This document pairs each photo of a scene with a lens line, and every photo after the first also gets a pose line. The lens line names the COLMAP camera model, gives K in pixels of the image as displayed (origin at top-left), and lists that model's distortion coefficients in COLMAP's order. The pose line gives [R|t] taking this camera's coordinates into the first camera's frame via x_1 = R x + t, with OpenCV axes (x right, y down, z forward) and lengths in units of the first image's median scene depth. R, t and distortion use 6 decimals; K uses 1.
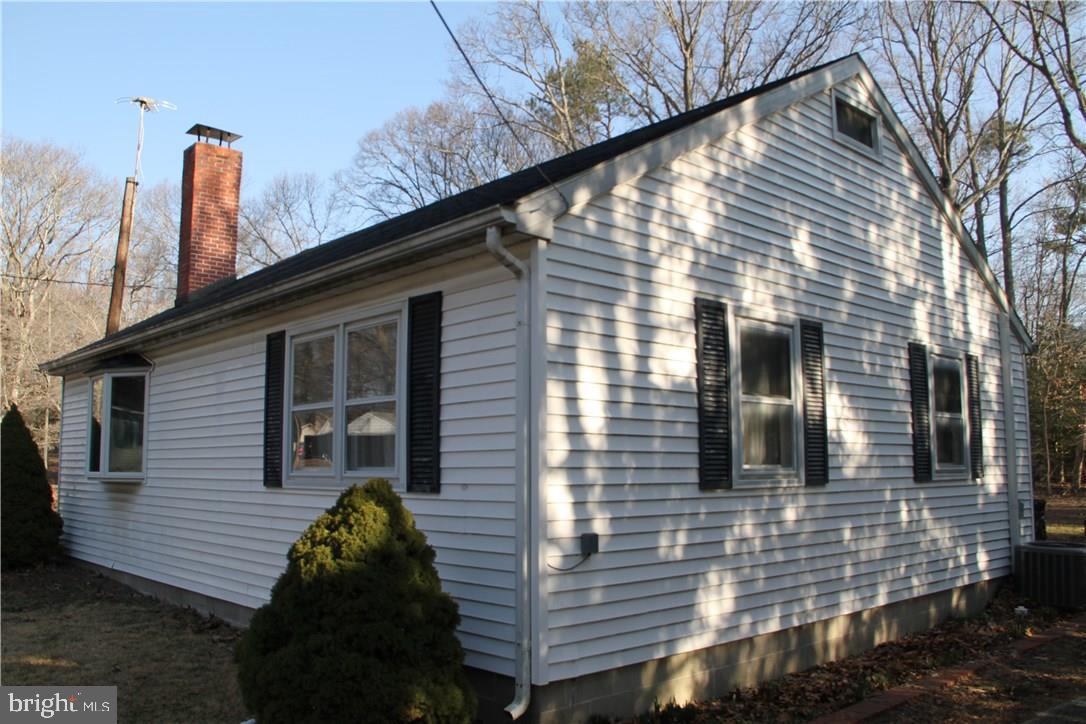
lens RADIAL K [[920.0, 0, 547.3], [0, 920.0, 371.2], [0, 0, 1]] dist [-0.160132, 0.149408]
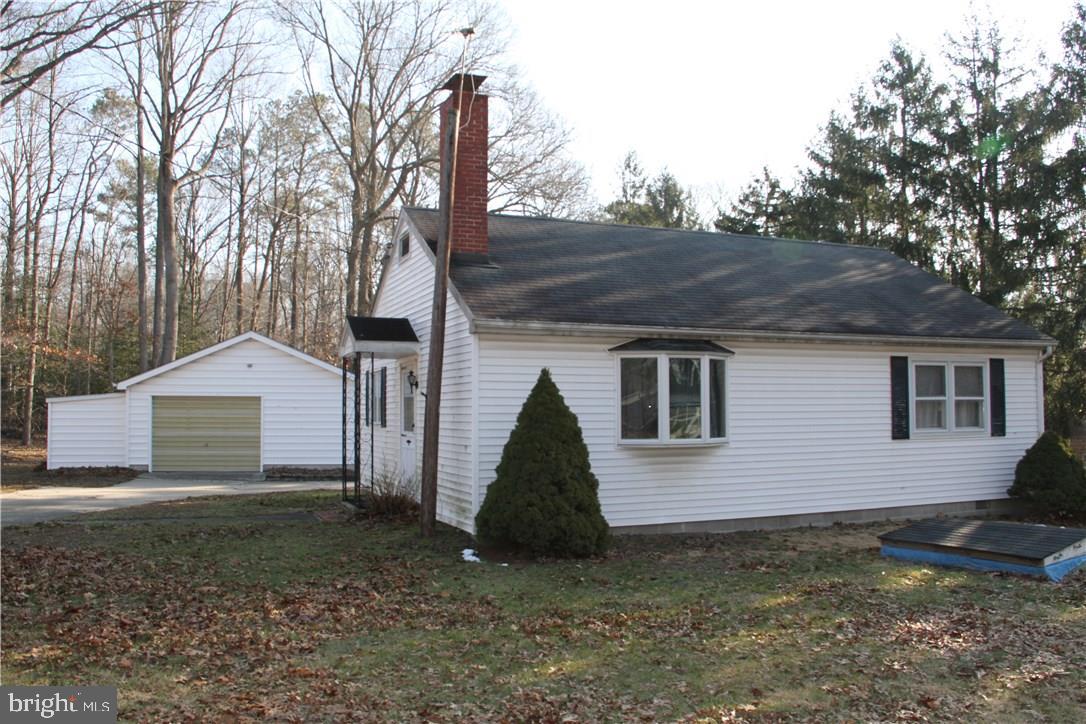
lens RADIAL K [[920.0, 0, 547.3], [0, 920.0, 371.2], [0, 0, 1]] dist [-0.160132, 0.149408]
pose [[0.348505, 0.043219, 0.936310, -2.158333], [-0.093419, 0.995564, -0.011182, 0.071659], [-0.932640, -0.083572, 0.350997, 0.970231]]
